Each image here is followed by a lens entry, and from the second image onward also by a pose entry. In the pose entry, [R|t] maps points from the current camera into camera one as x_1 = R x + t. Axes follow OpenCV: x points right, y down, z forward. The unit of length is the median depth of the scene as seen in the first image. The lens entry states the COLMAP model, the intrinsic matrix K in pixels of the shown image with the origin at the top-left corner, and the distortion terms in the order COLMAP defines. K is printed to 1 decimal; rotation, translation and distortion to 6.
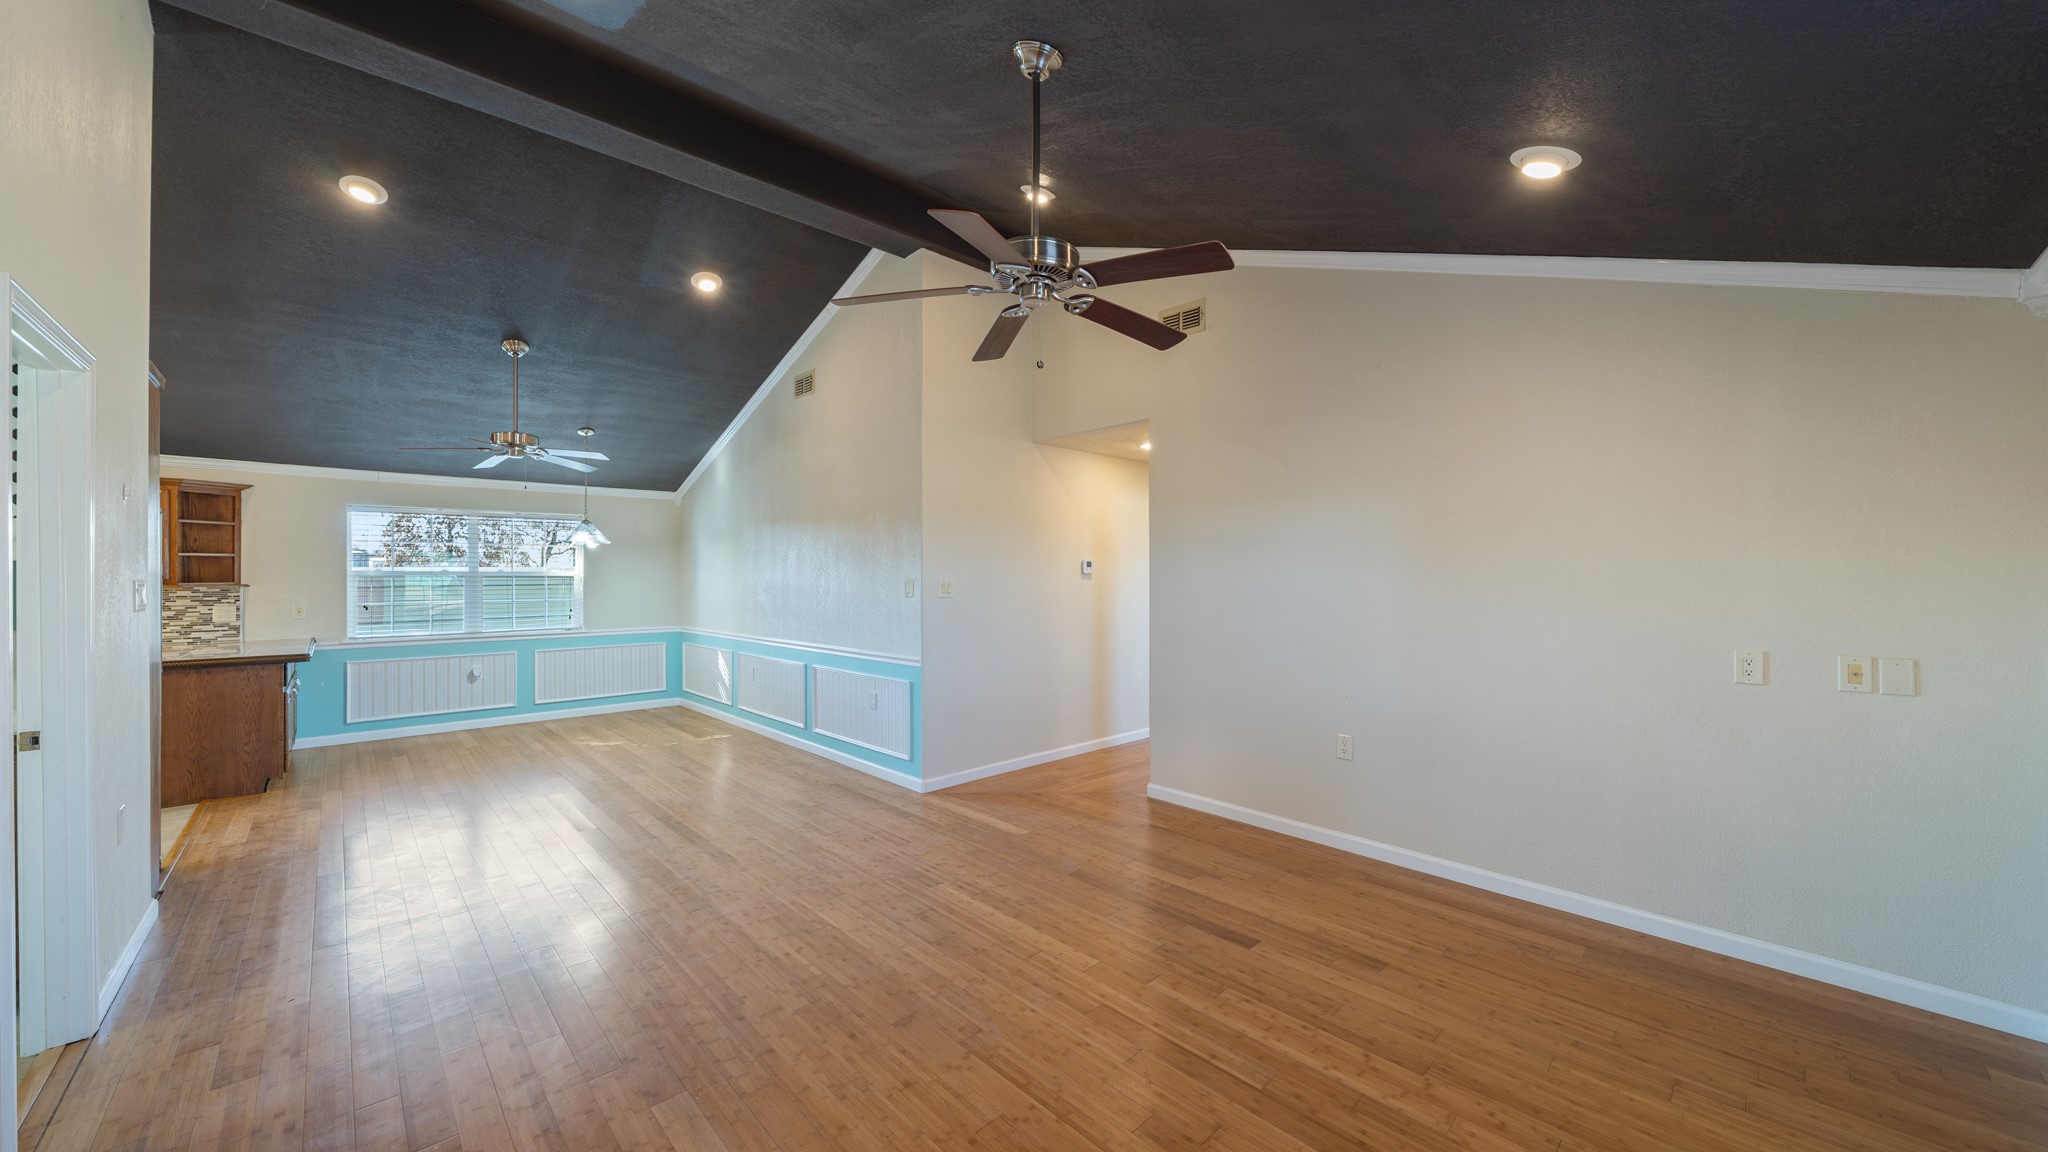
lens RADIAL K [[731.8, 0, 1025.0], [0, 731.8, 572.3], [0, 0, 1]] dist [-0.003491, -0.000155]
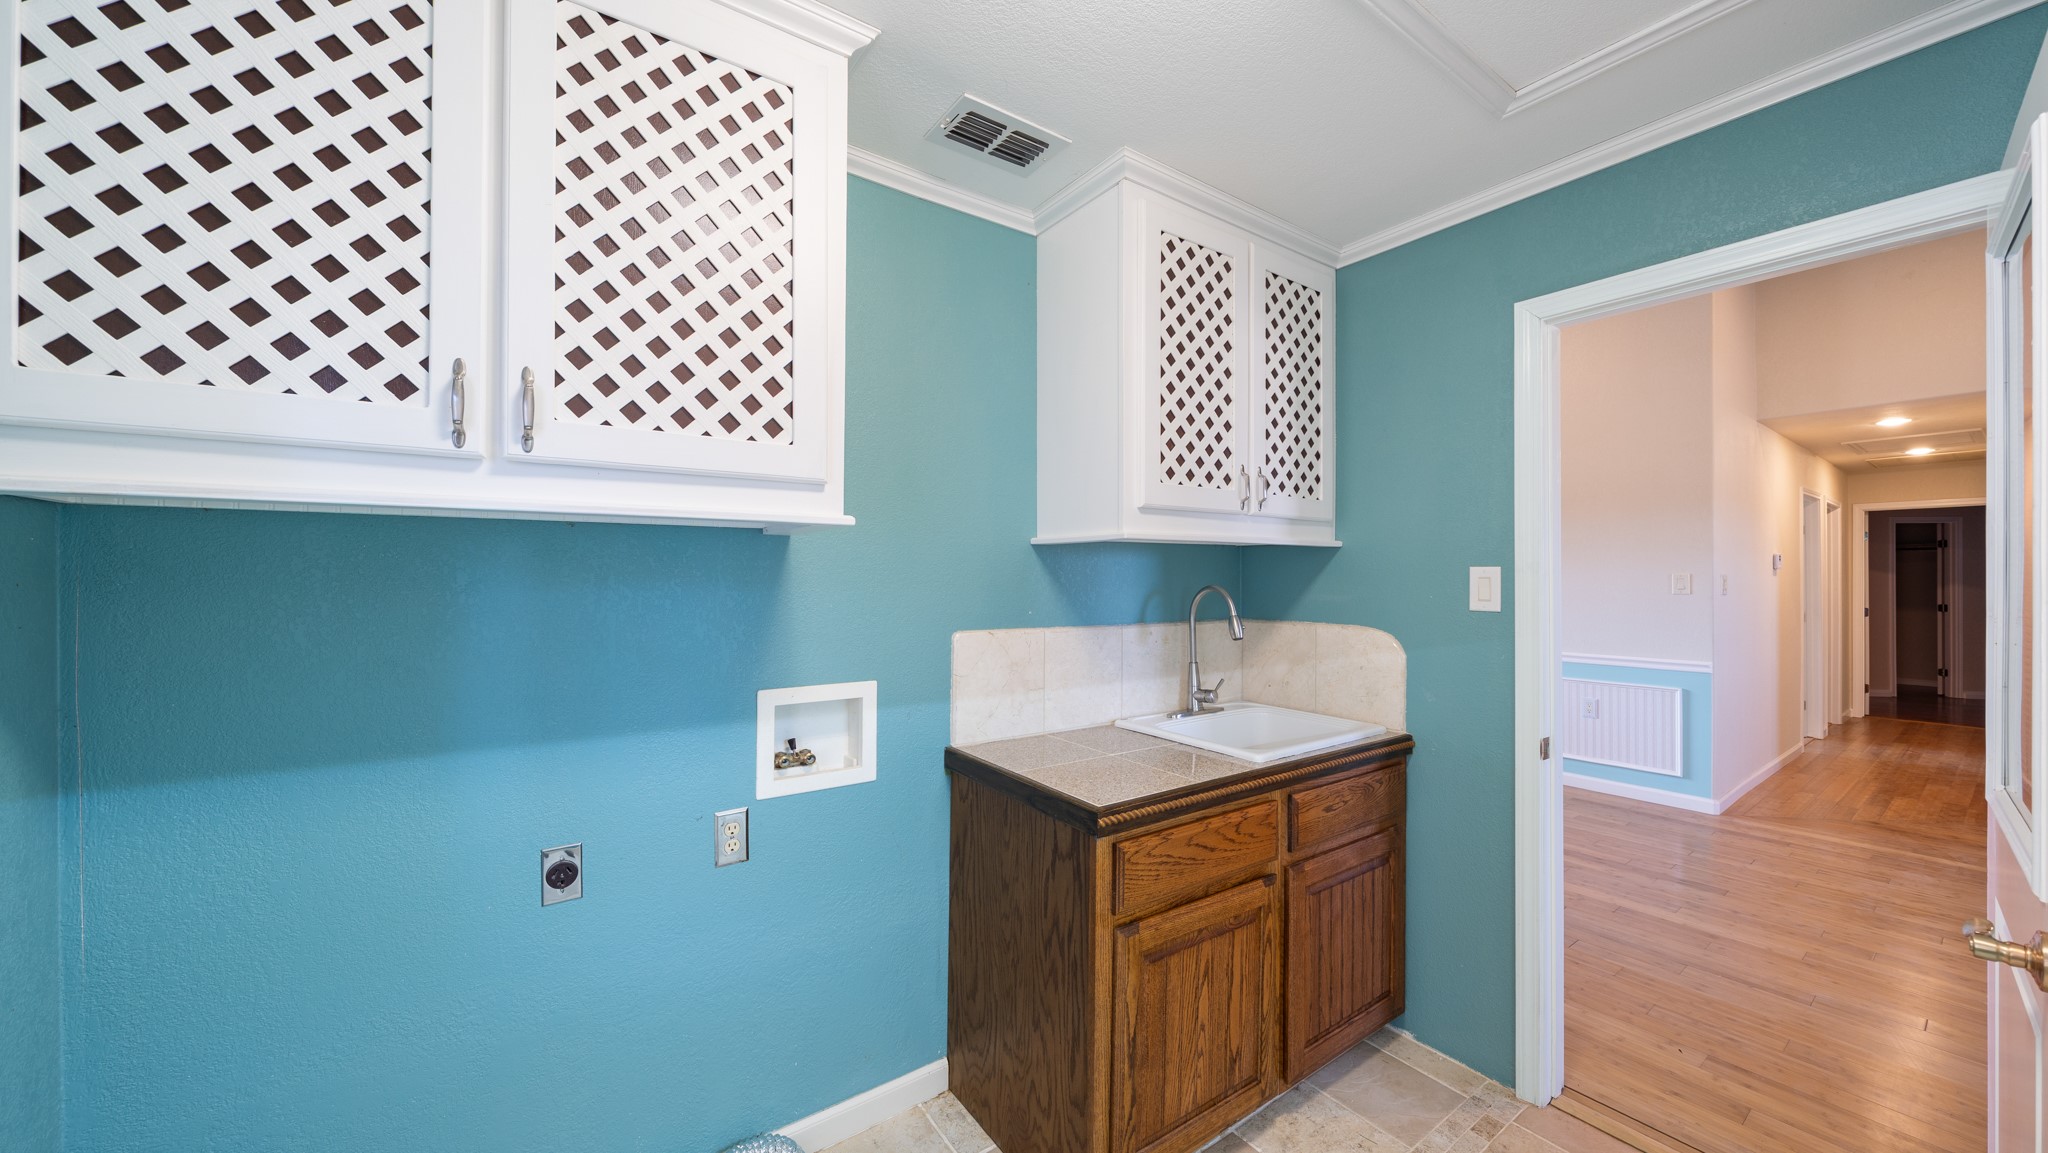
lens RADIAL K [[731.8, 0, 1025.0], [0, 731.8, 572.8], [0, 0, 1]] dist [-0.003491, -0.000155]
pose [[0.991700, 0.004880, -0.128477, -0.719320], [-0.004578, 0.999986, 0.002647, 0.008074], [0.128488, -0.002037, 0.991709, 0.014374]]
